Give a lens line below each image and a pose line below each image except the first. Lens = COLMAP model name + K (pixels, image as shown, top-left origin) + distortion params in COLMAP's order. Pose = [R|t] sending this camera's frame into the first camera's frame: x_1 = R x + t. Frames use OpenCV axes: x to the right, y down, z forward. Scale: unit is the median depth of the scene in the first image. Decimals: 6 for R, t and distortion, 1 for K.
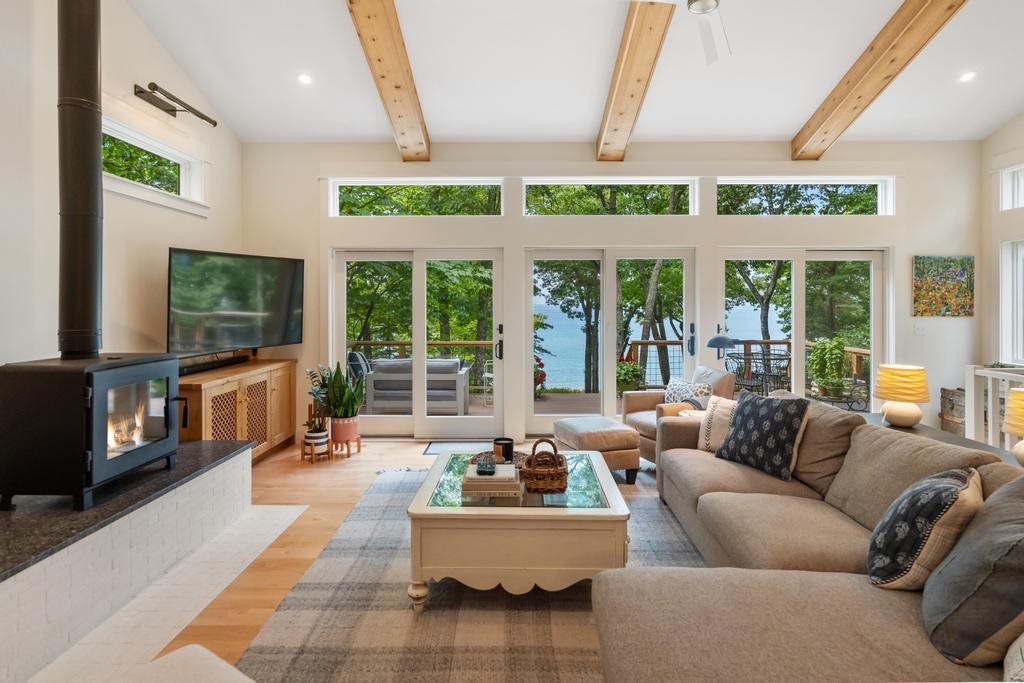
lens RADIAL K [[533.2, 0, 513.2], [0, 533.2, 306.6], [0, 0, 1]] dist [0.005631, -0.000646]
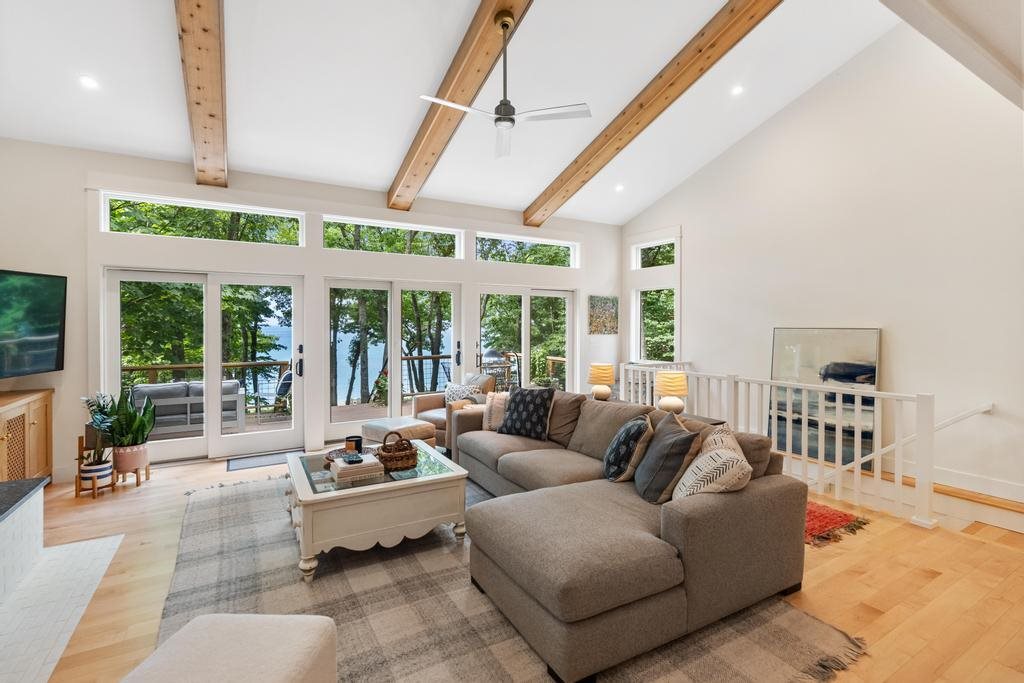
lens RADIAL K [[471.8, 0, 515.9], [0, 471.8, 334.1], [0, 0, 1]] dist [0.004238, -0.000366]
pose [[0.856947, -0.008543, 0.515334, -0.174462], [0.001934, 0.999909, 0.013360, -0.001358], [-0.515401, -0.010452, 0.856885, -0.082393]]
